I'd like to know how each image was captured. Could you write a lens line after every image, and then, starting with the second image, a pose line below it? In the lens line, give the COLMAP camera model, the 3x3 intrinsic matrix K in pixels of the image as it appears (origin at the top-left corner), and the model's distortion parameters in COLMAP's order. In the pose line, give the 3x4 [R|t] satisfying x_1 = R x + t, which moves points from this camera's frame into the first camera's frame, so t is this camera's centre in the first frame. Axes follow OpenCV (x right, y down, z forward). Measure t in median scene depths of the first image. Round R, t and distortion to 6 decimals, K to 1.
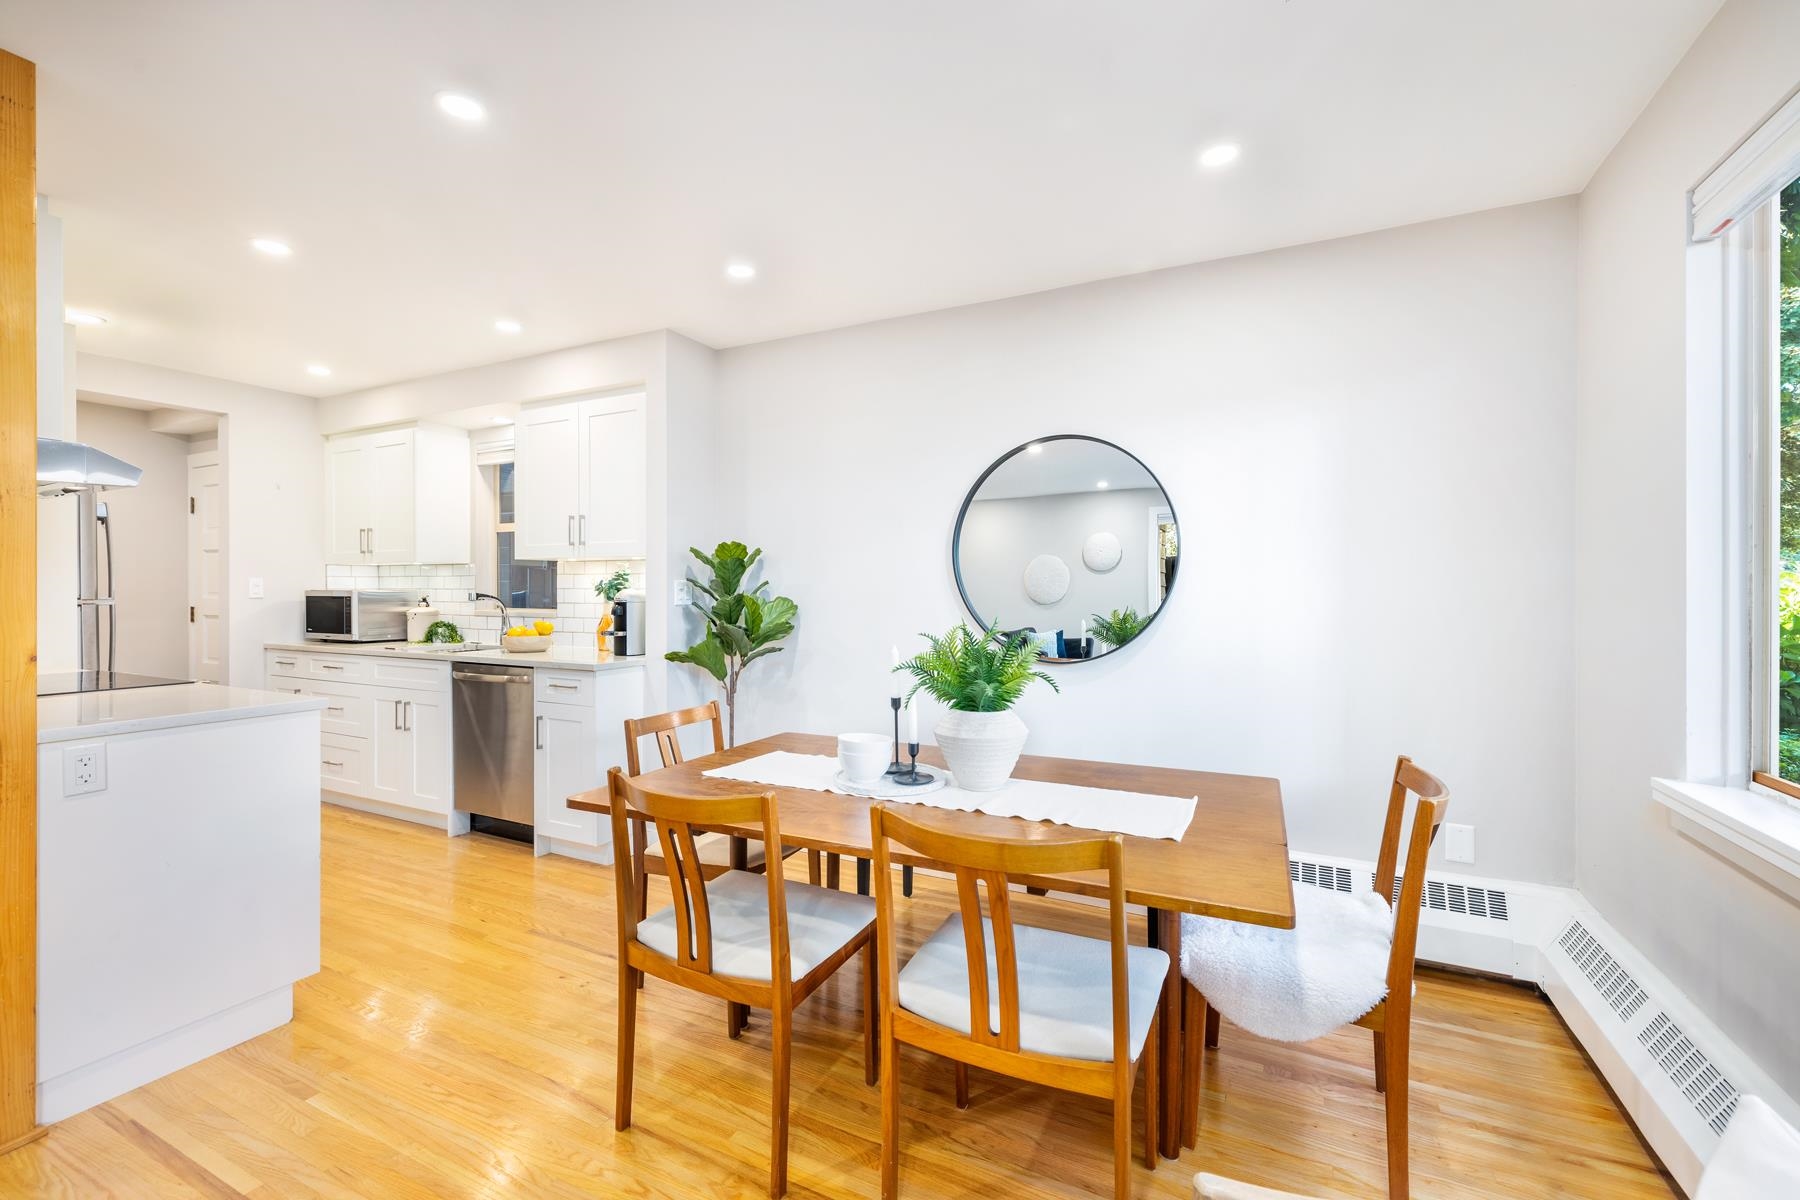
lens RADIAL K [[752.9, 0, 898.9], [0, 752.9, 600.9], [0, 0, 1]] dist [-0.001518, 0.001911]
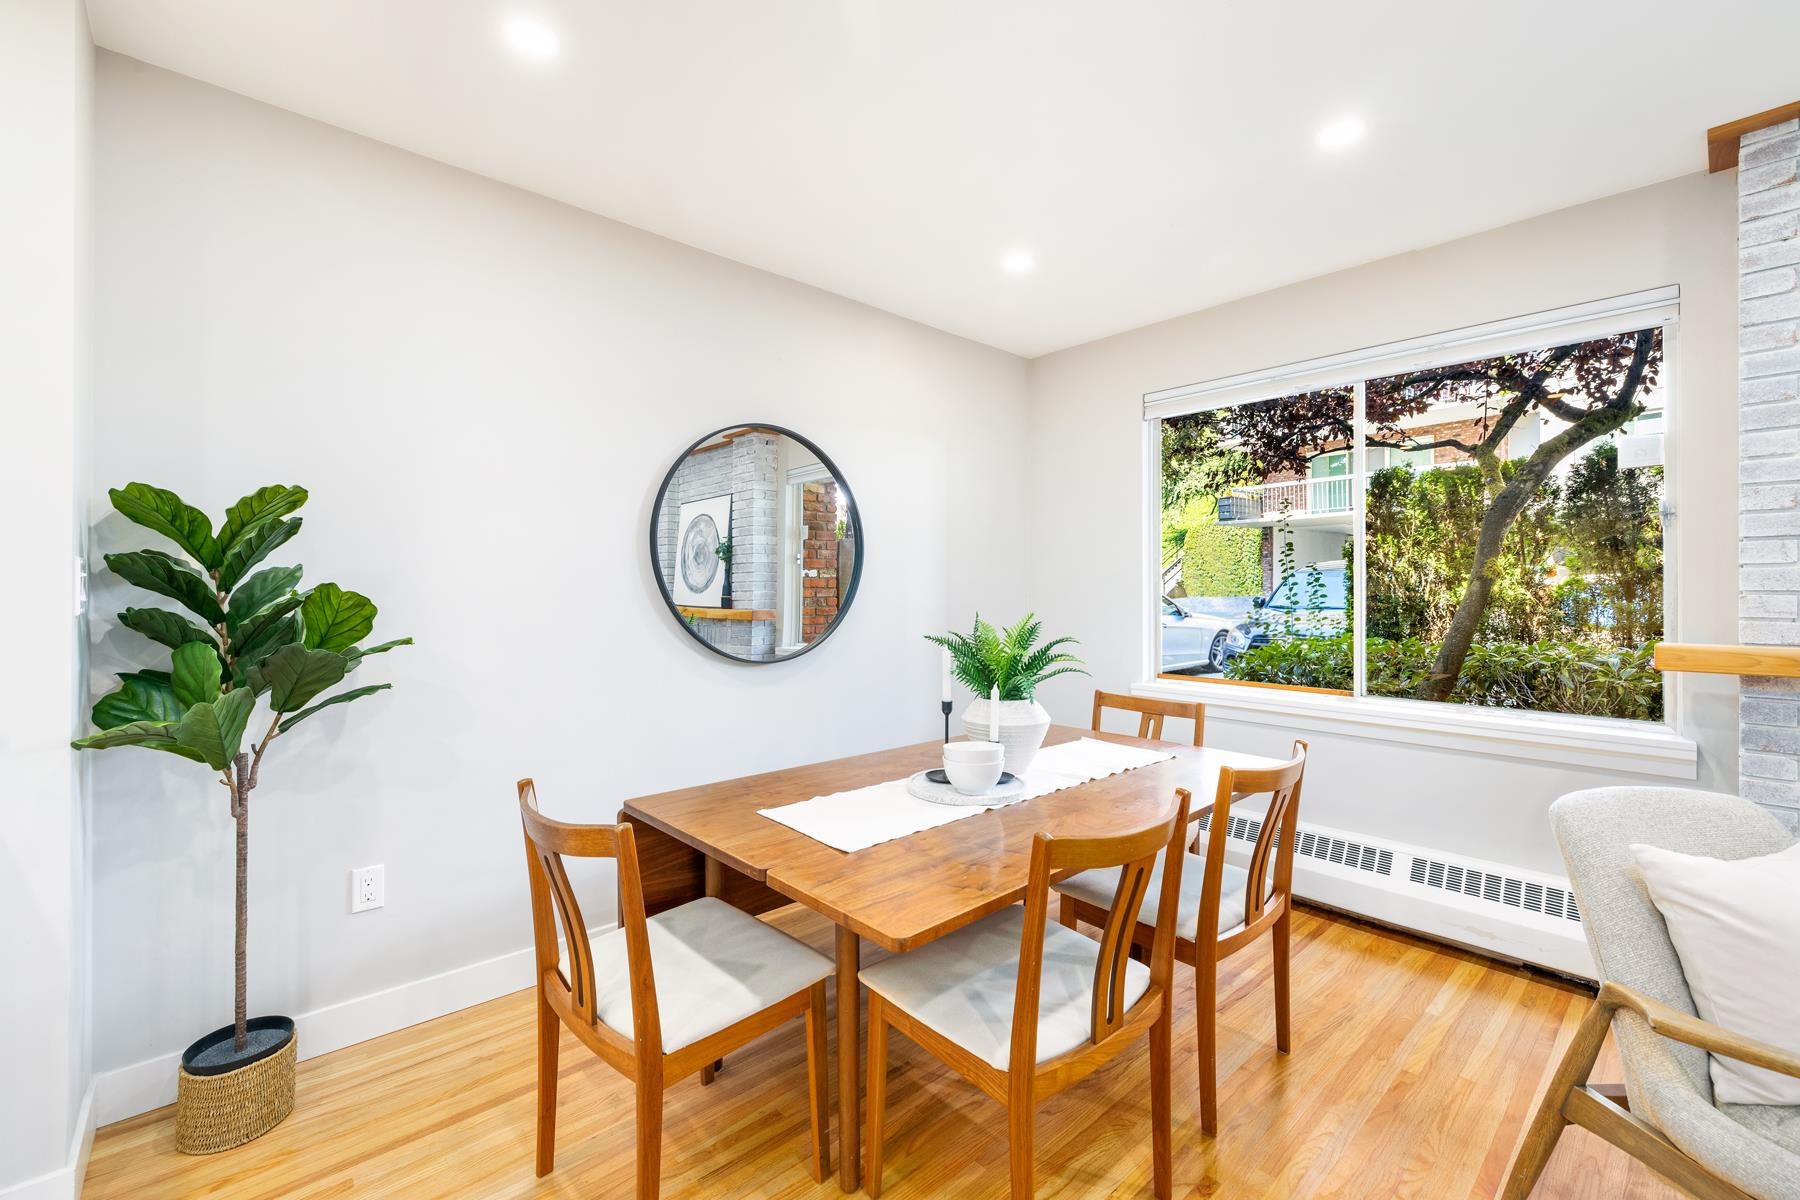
lens RADIAL K [[752.9, 0, 903.7], [0, 752.9, 584.9], [0, 0, 1]] dist [-0.001518, 0.001911]
pose [[0.358380, -0.001716, 0.933574, -0.494225], [-0.003535, 0.999989, 0.003195, -0.011166], [-0.933569, -0.004445, 0.358370, 0.417714]]
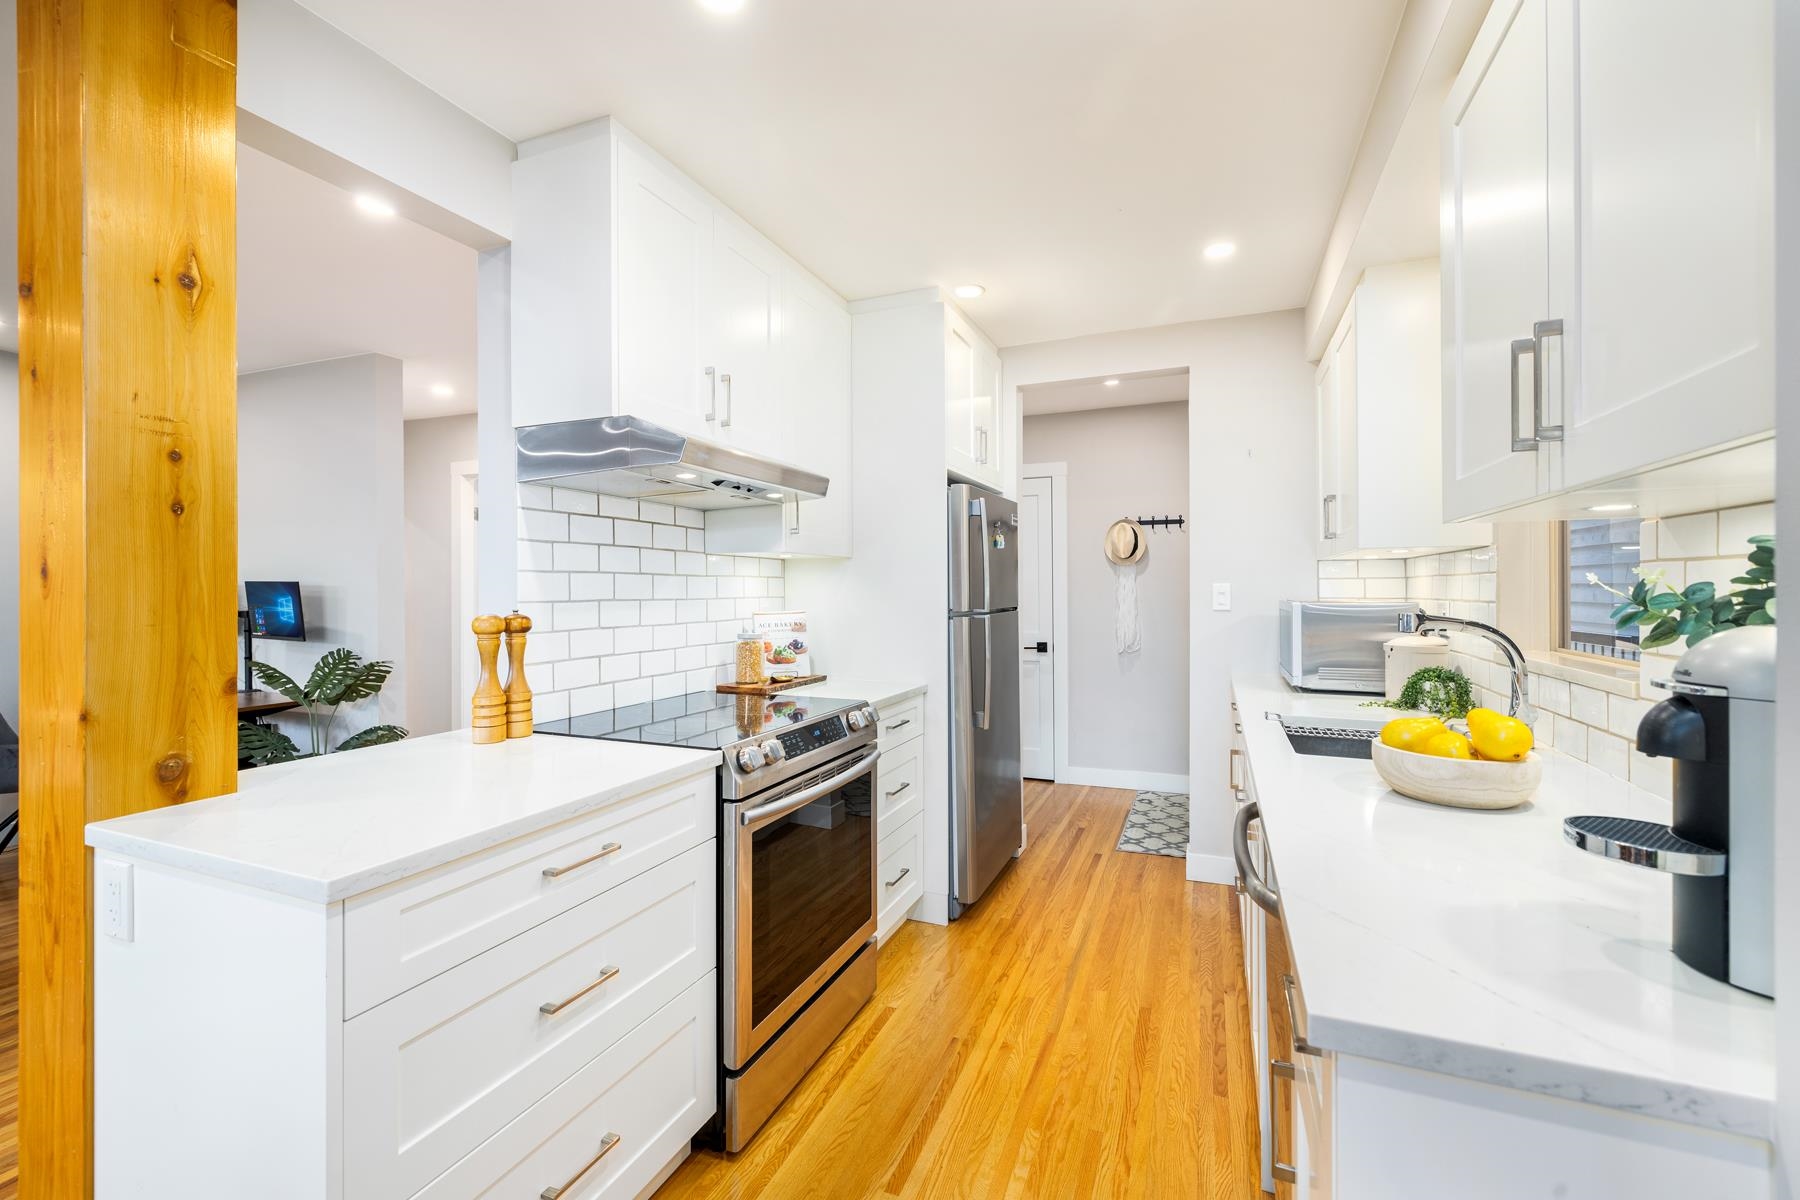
lens RADIAL K [[752.9, 0, 893.4], [0, 752.9, 591.4], [0, 0, 1]] dist [-0.001518, 0.001911]
pose [[0.067818, -0.009363, -0.997654, -0.200834], [0.002132, 0.999955, -0.009240, -0.021168], [0.997695, -0.001500, 0.067835, 0.793262]]
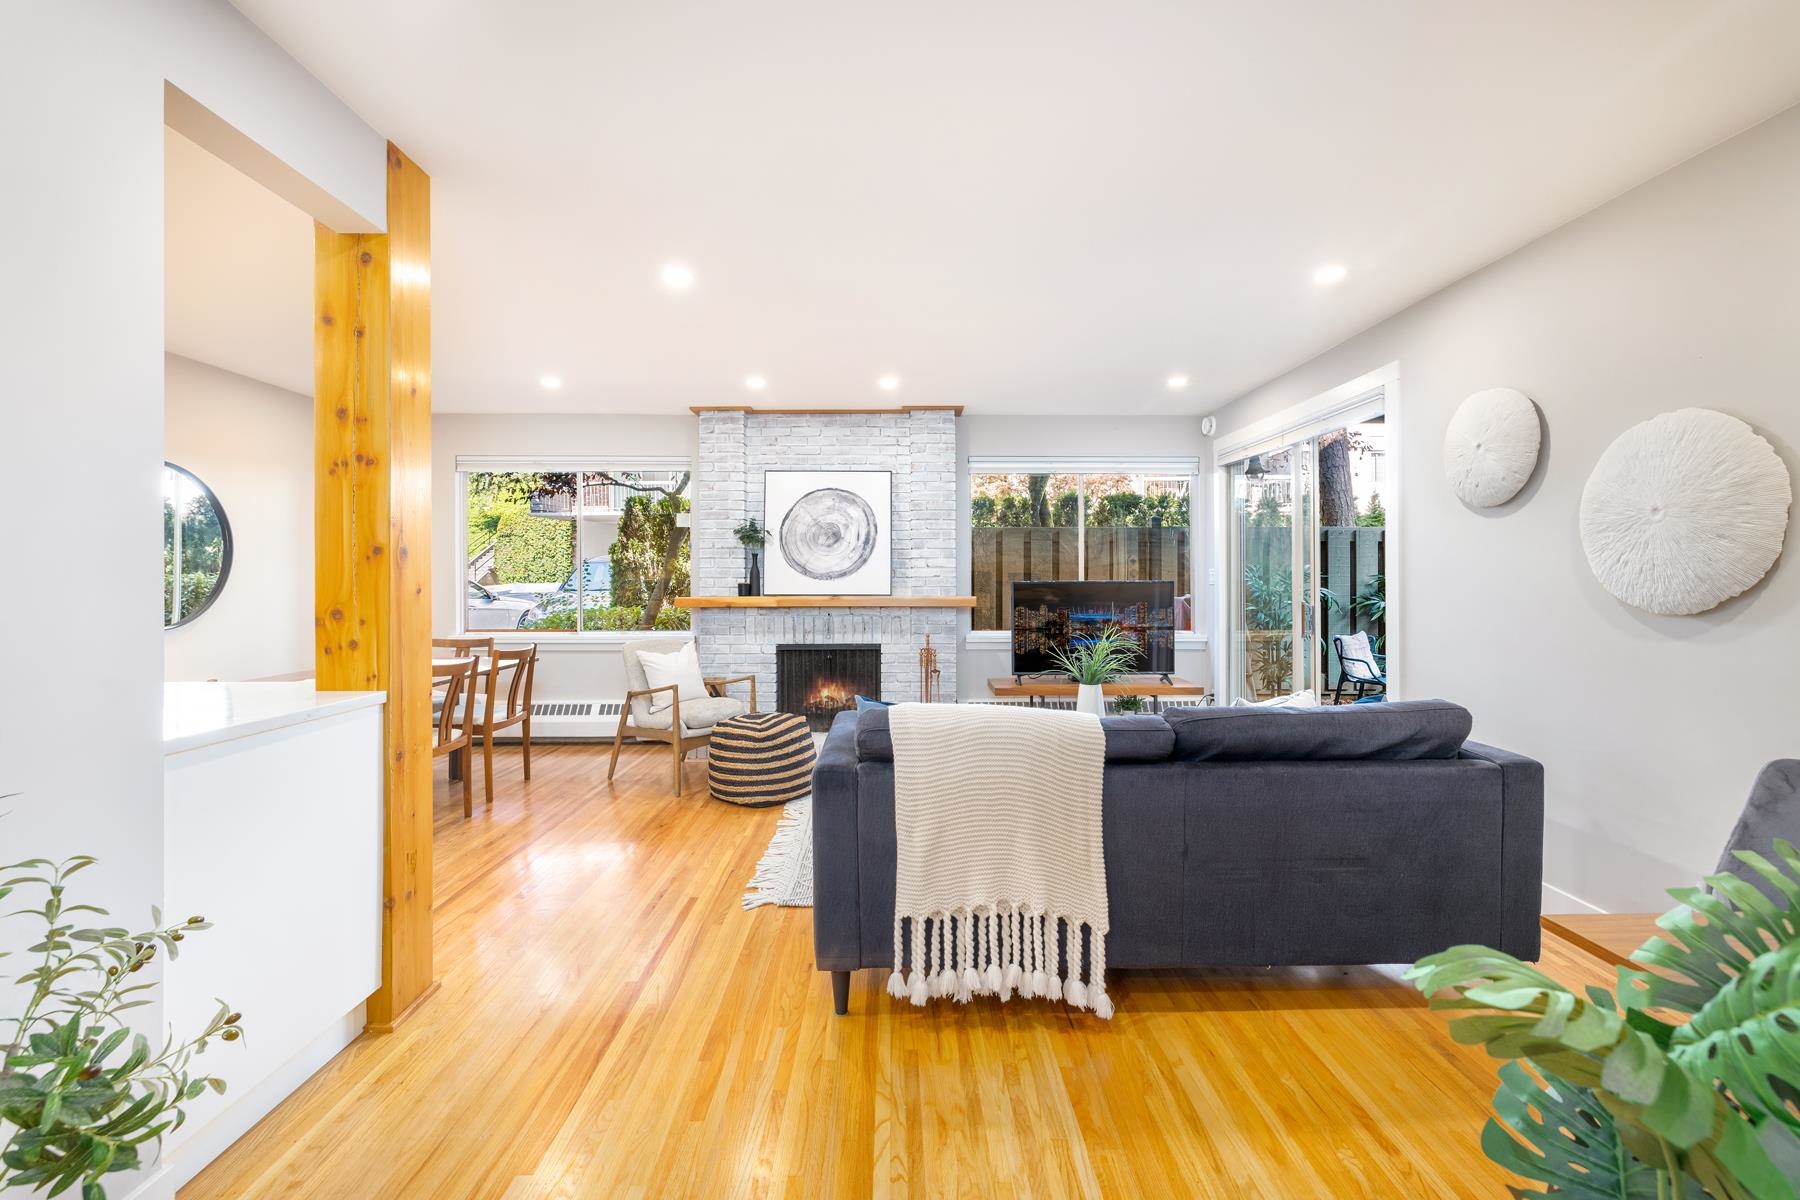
lens RADIAL K [[752.9, 0, 910.3], [0, 752.9, 579.7], [0, 0, 1]] dist [-0.001518, 0.001911]
pose [[-0.470602, -0.011562, 0.882270, -1.253488], [-0.006513, 0.999932, 0.009630, -0.019359], [-0.882322, -0.001215, -0.470645, 0.383831]]
